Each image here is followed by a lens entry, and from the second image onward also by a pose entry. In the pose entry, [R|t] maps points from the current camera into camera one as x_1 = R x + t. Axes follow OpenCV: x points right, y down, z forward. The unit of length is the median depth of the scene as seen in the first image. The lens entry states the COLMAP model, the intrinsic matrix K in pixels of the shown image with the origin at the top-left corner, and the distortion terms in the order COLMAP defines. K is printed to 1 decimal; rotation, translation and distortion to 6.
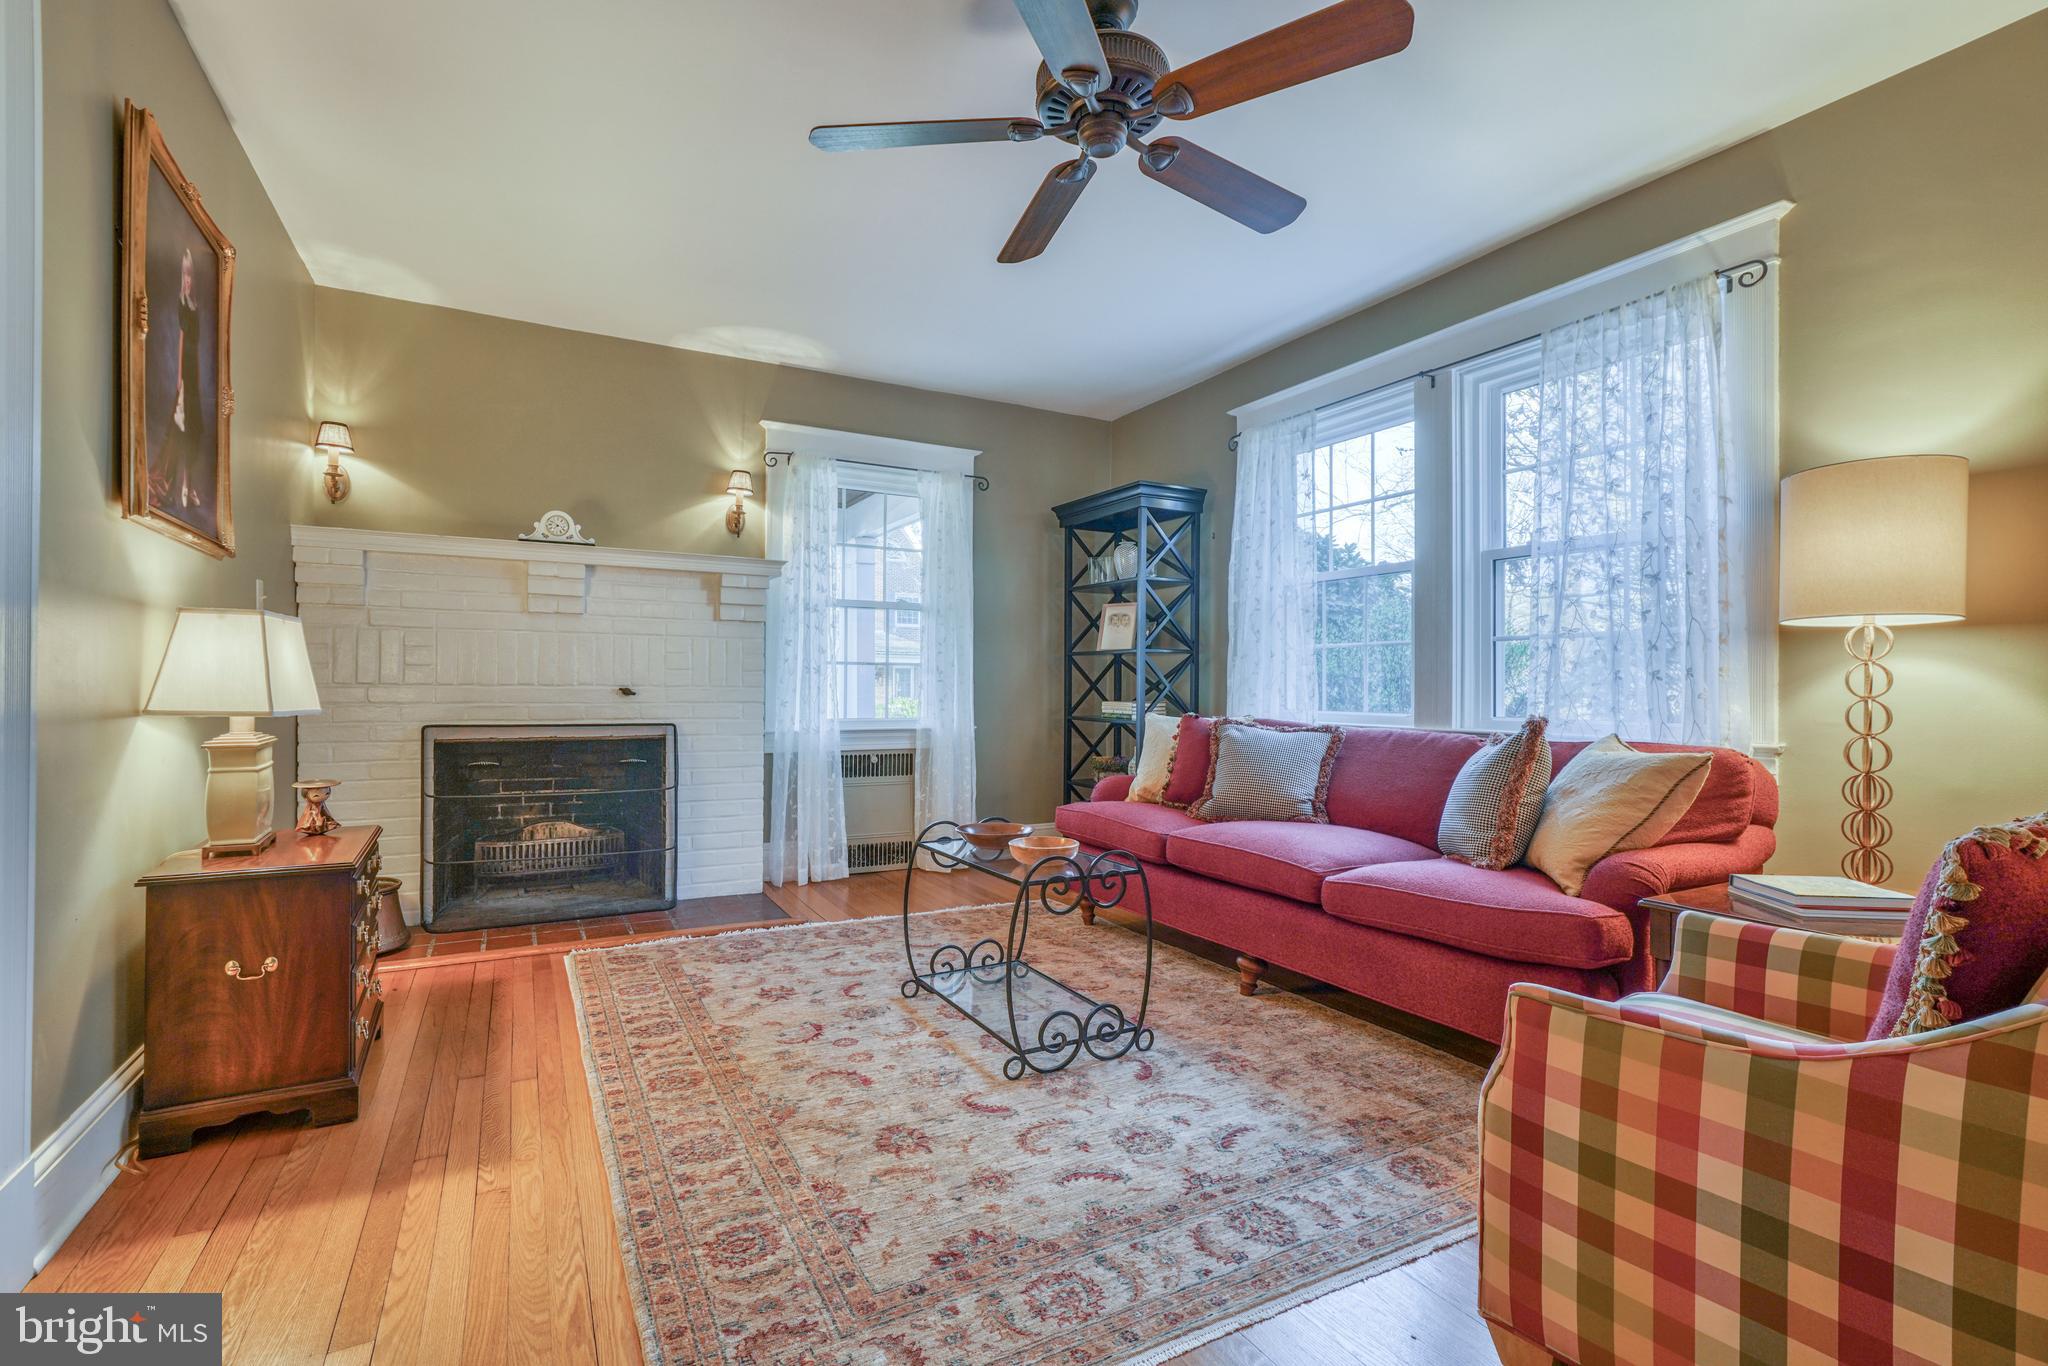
lens RADIAL K [[917.0, 0, 1021.7], [0, 917.0, 688.2], [0, 0, 1]] dist [-0.013489, 0.005915]
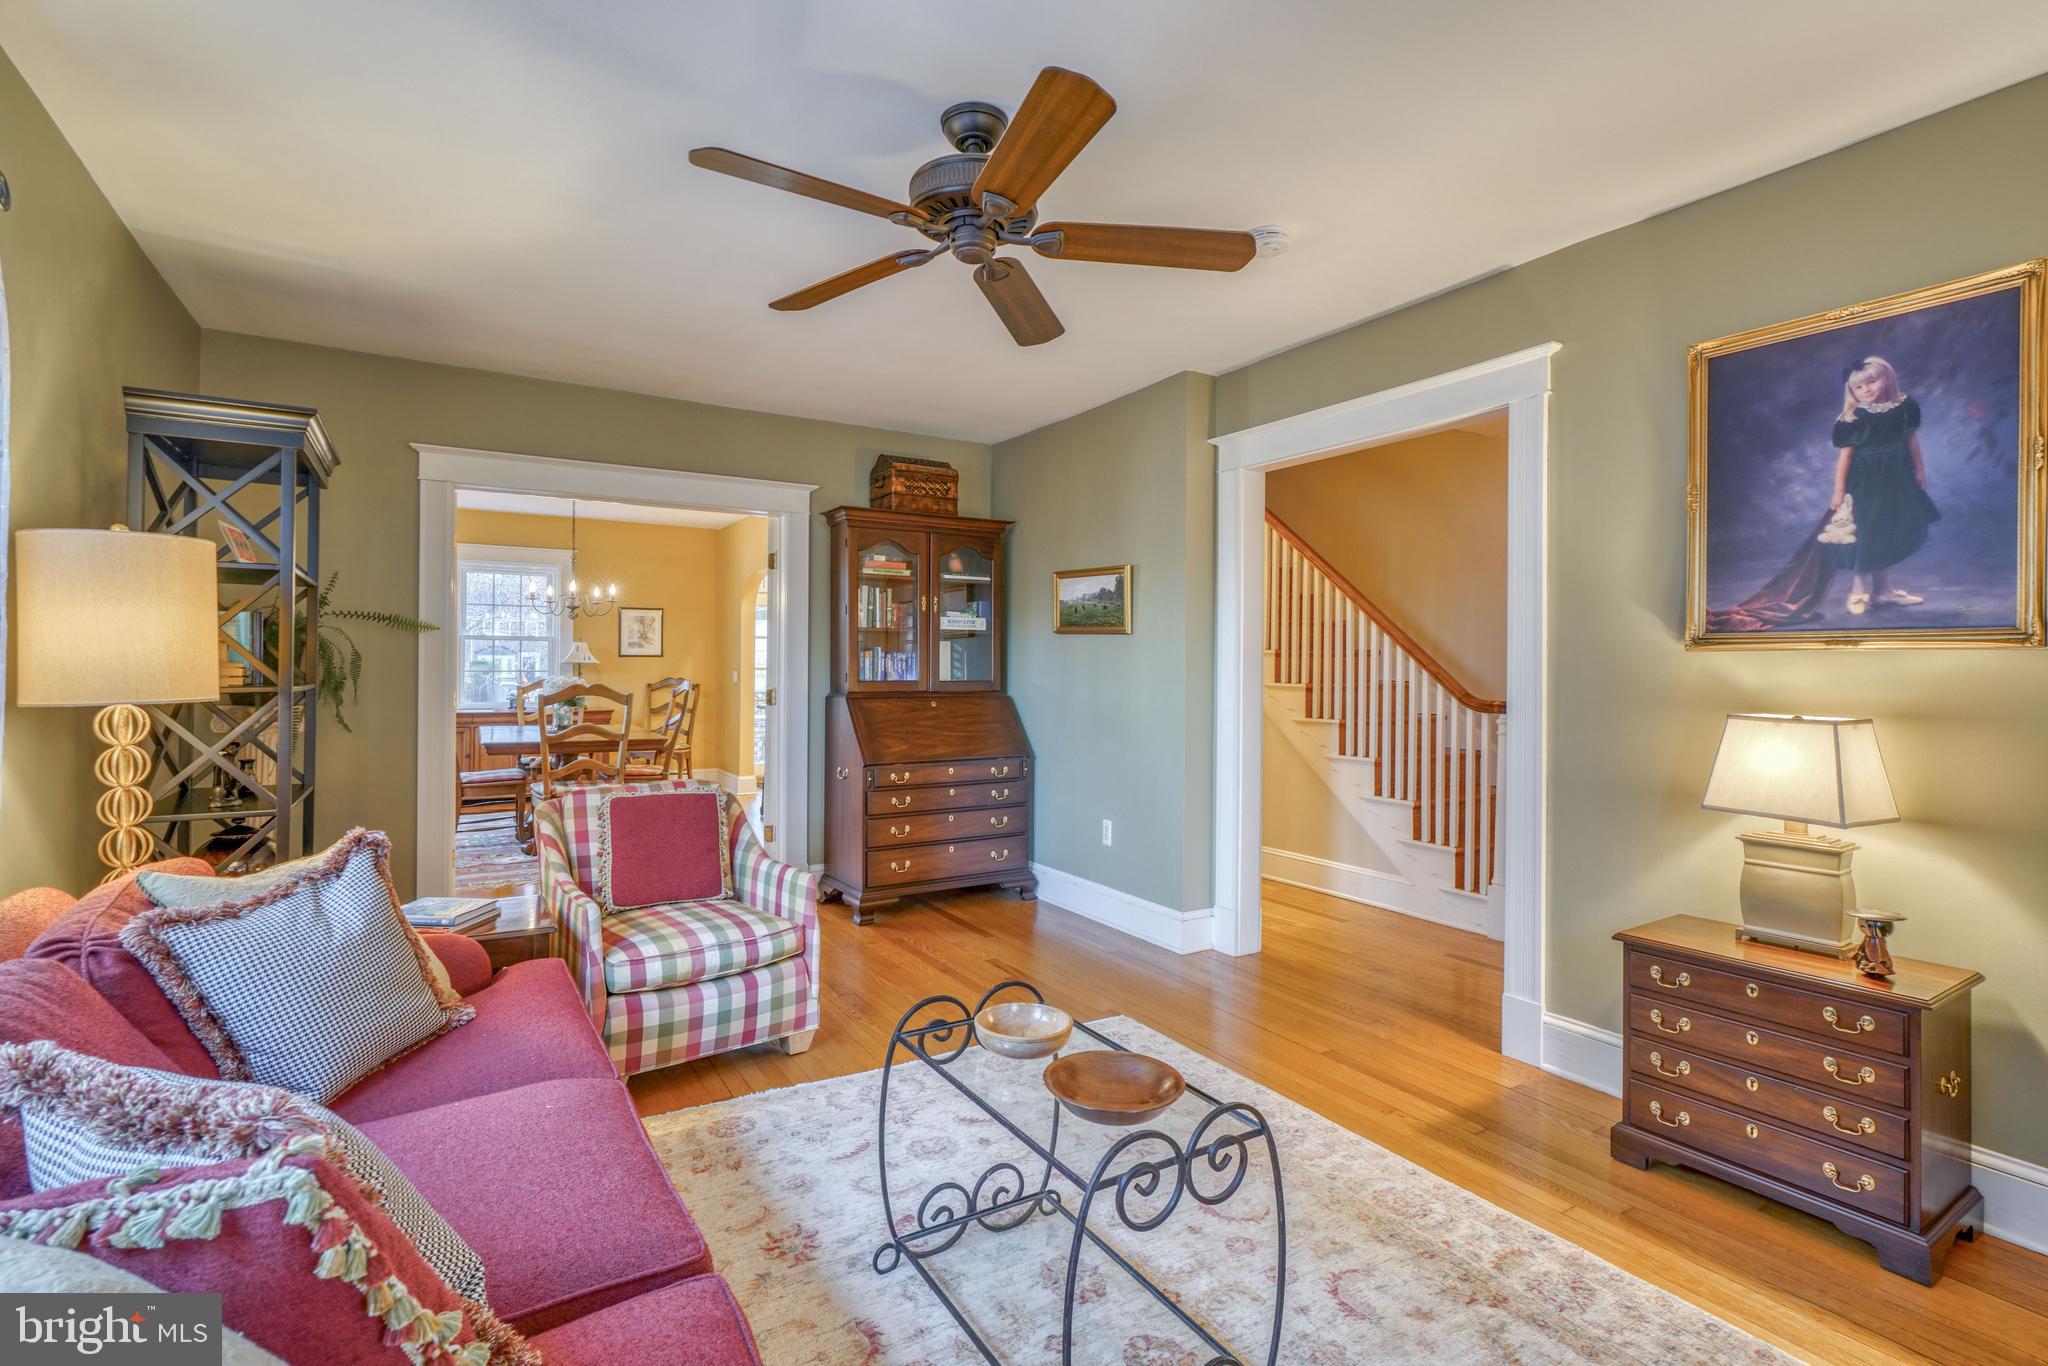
lens RADIAL K [[976.3, 0, 1016.5], [0, 976.3, 664.8], [0, 0, 1]] dist [-0.002394, 0.002706]
pose [[-0.999056, -0.011678, -0.041839, 0.043977], [-0.011739, 0.999930, 0.001198, -0.077077], [0.041823, 0.001688, -0.999124, 1.209938]]
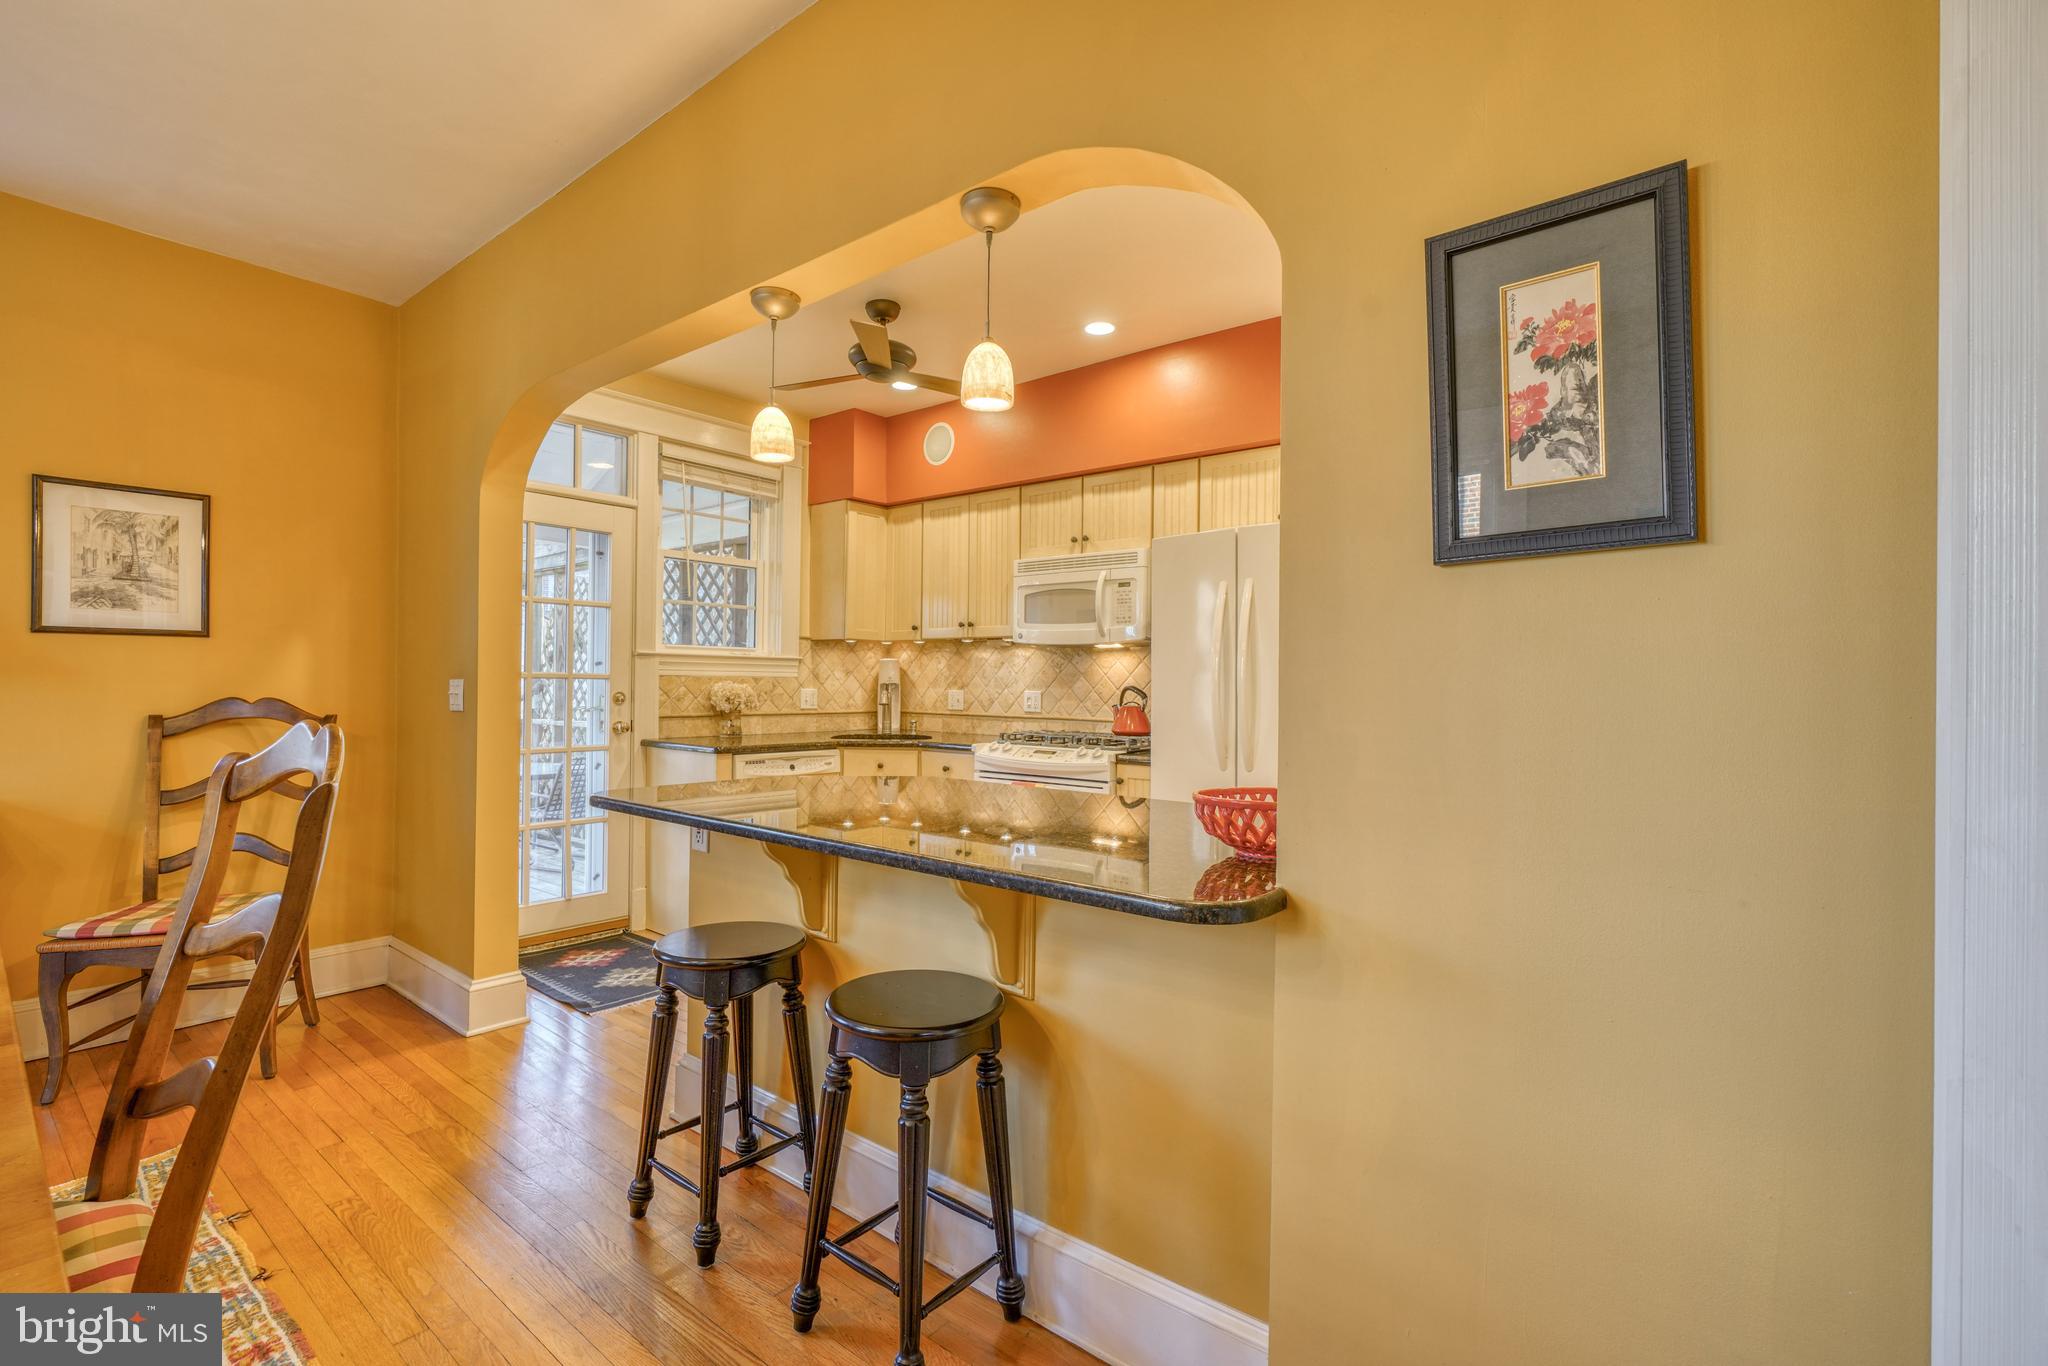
lens RADIAL K [[917.0, 0, 1023.3], [0, 917.0, 688.1], [0, 0, 1]] dist [-0.013489, 0.005915]
pose [[-0.922458, -0.015137, -0.385801, 0.507451], [-0.018093, 0.999828, 0.004032, -0.053949], [0.385674, 0.010700, -0.922573, -0.364655]]
